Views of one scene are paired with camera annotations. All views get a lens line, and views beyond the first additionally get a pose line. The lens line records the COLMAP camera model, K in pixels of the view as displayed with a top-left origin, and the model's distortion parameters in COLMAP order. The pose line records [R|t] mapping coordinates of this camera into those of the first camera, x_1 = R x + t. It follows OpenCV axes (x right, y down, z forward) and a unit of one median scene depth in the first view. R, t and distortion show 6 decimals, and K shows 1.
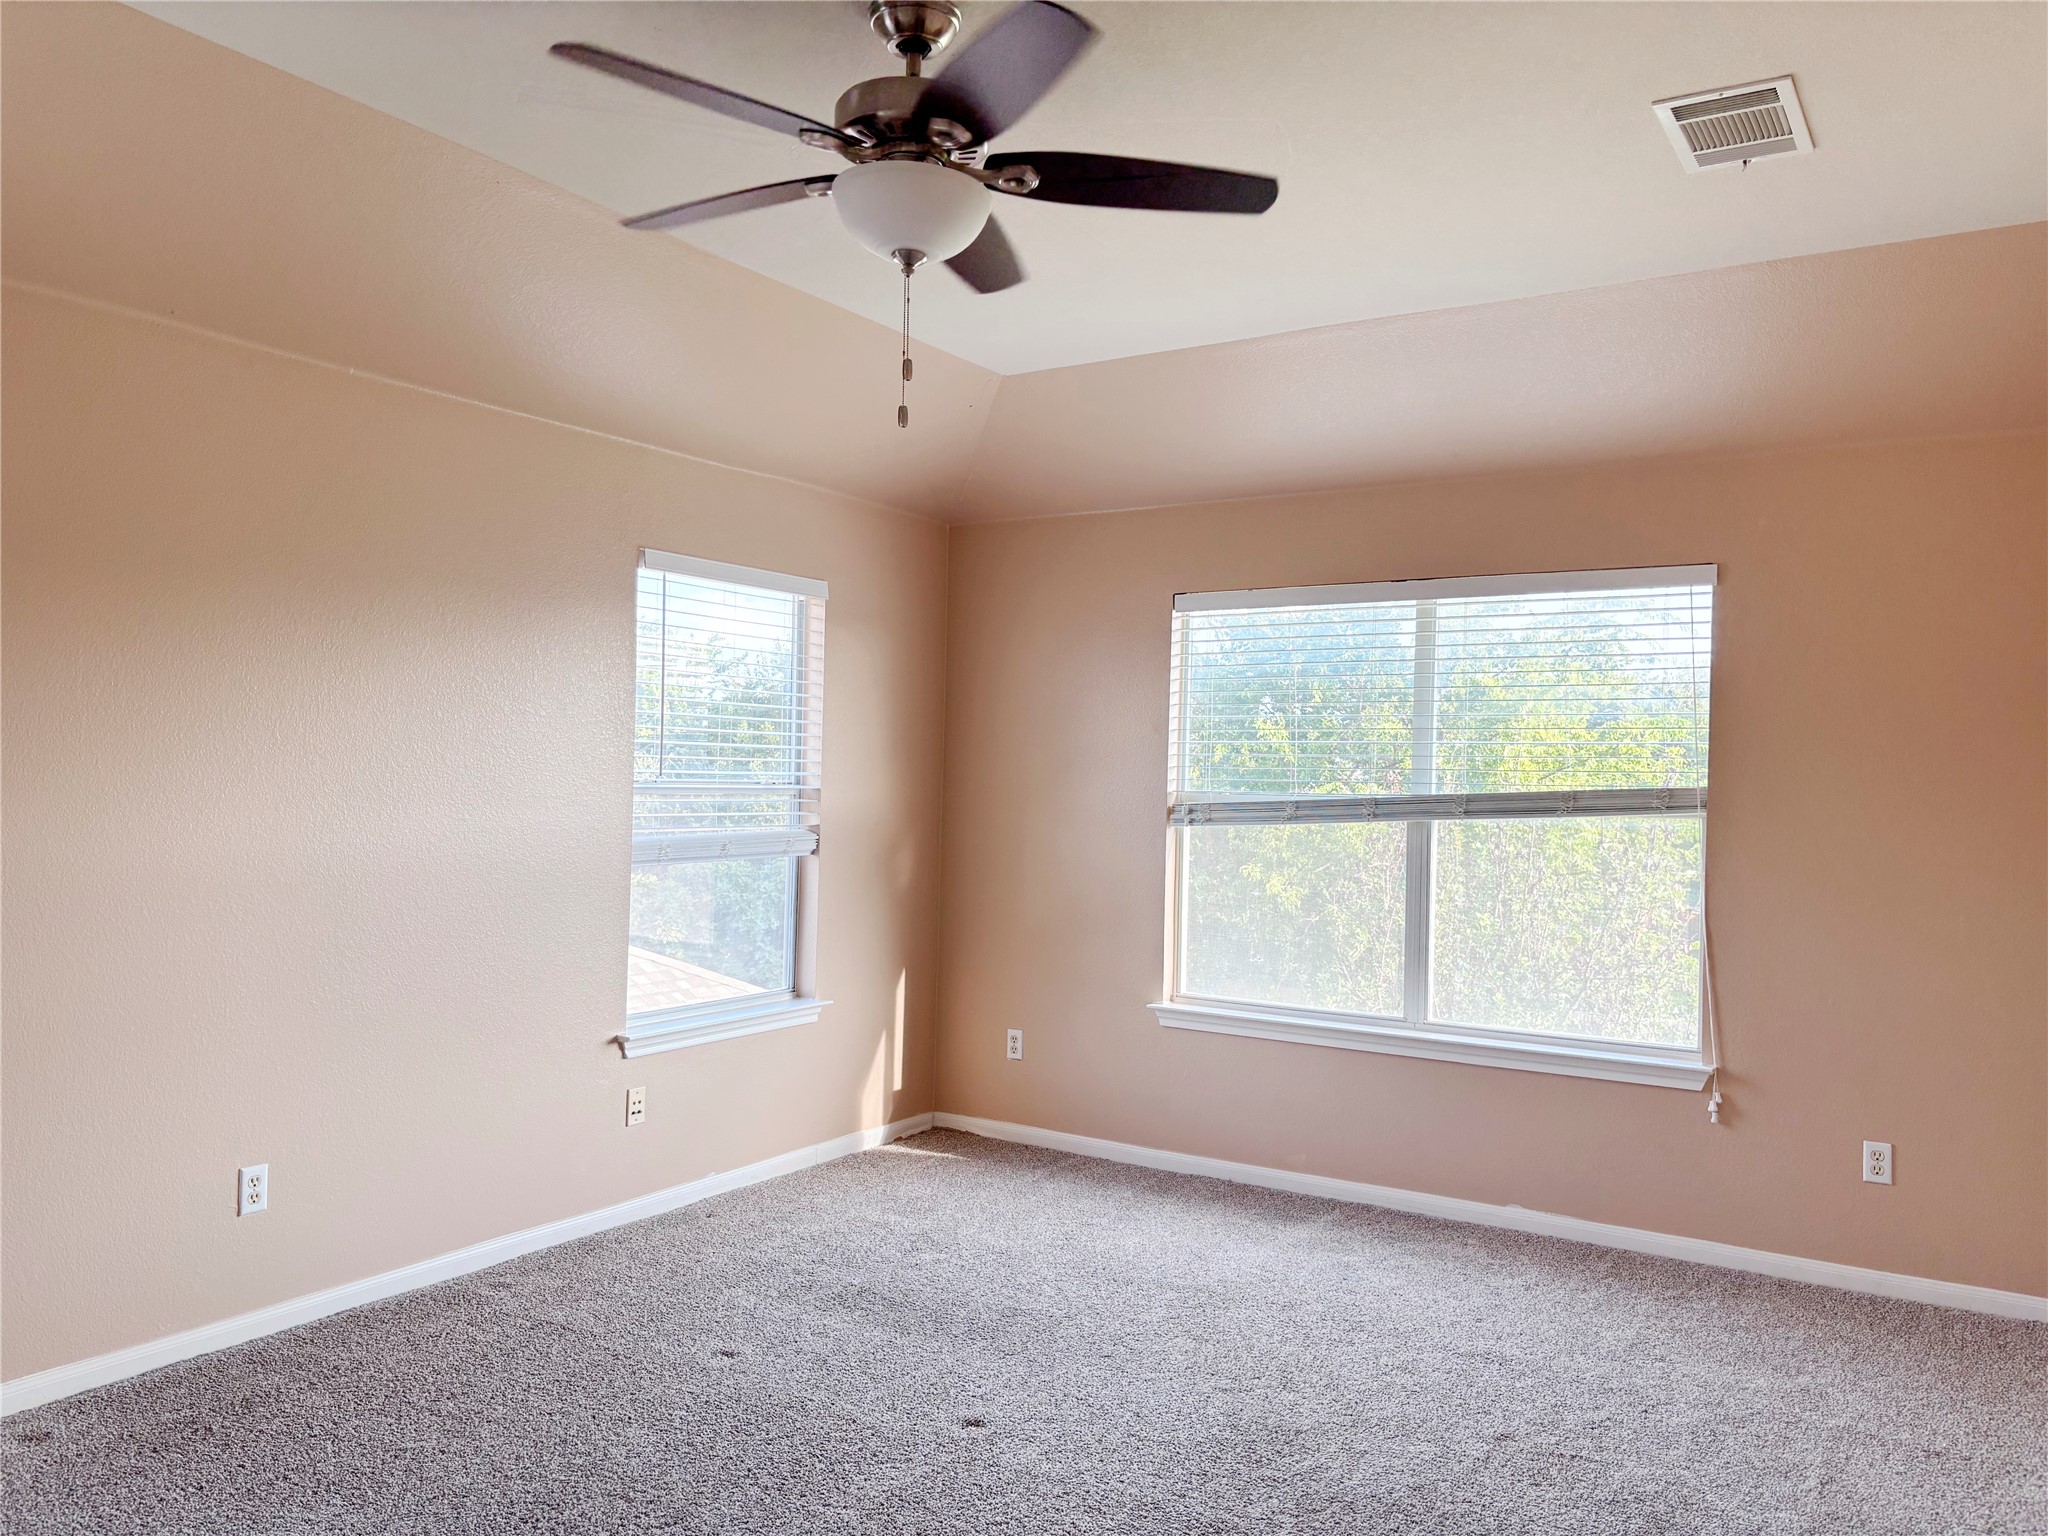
lens RADIAL K [[1563.1, 0, 1023.4], [0, 1563.1, 801.8], [0, 0, 1]] dist [0.066627, 0.001142]
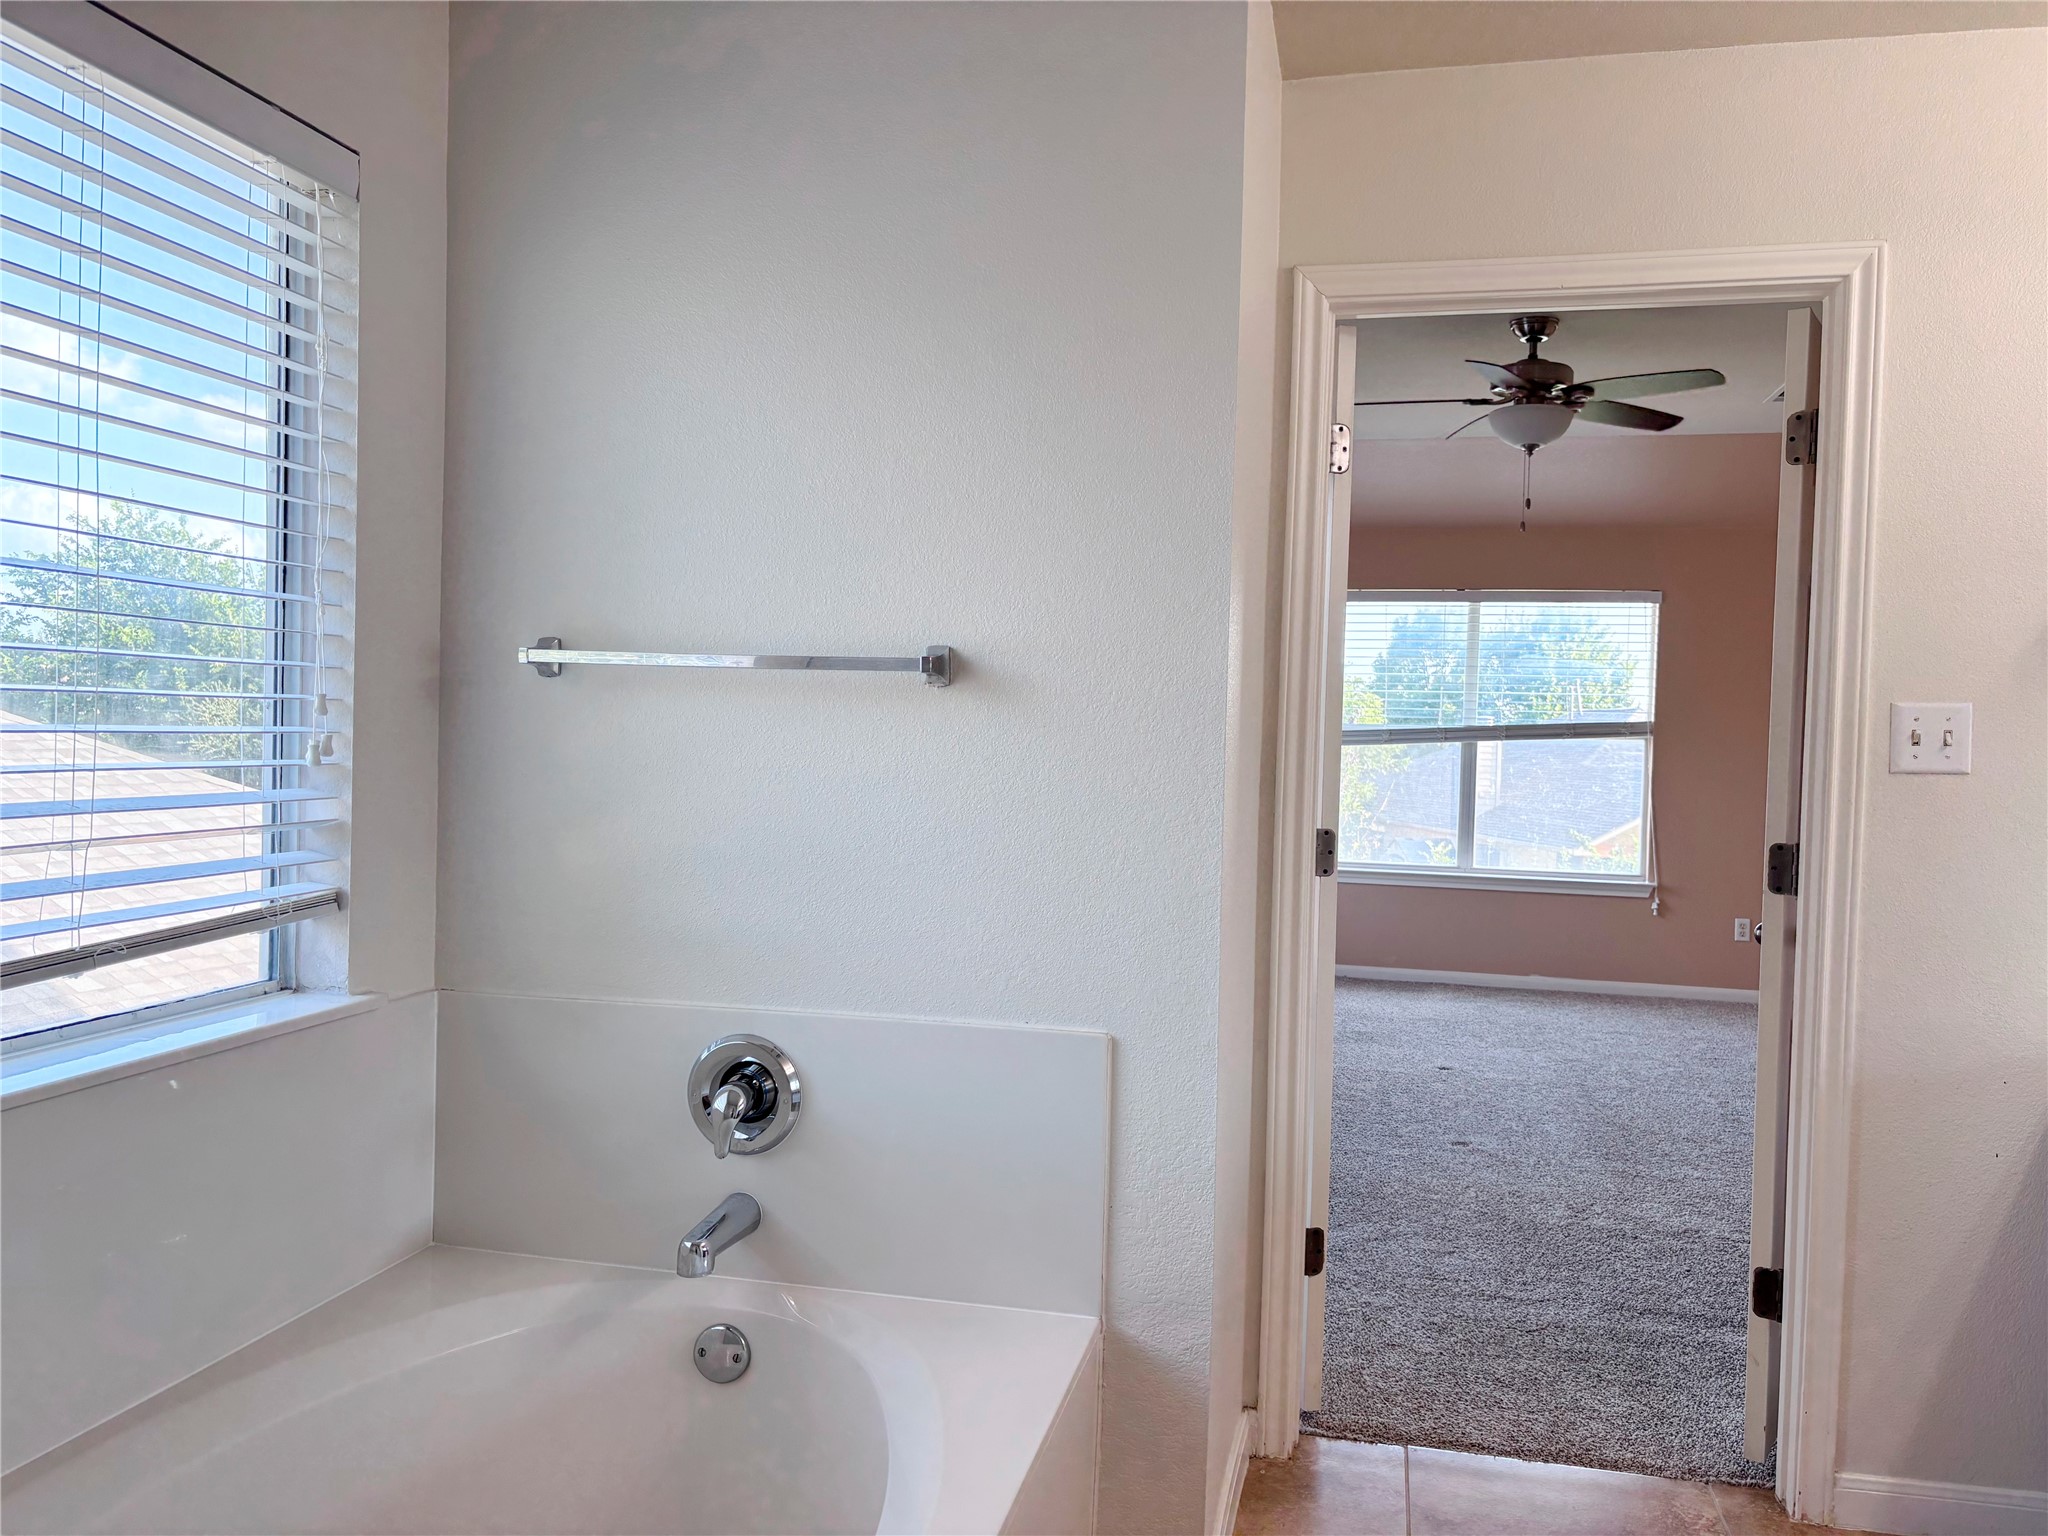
lens RADIAL K [[1537.8, 0, 1021.3], [0, 1537.8, 775.9], [0, 0, 1]] dist [0.069809, -0.102716]
pose [[0.942276, -0.006941, 0.334764, -0.742684], [-0.002033, 0.999648, 0.026449, 0.006171], [-0.334830, -0.025603, 0.941931, -0.341481]]
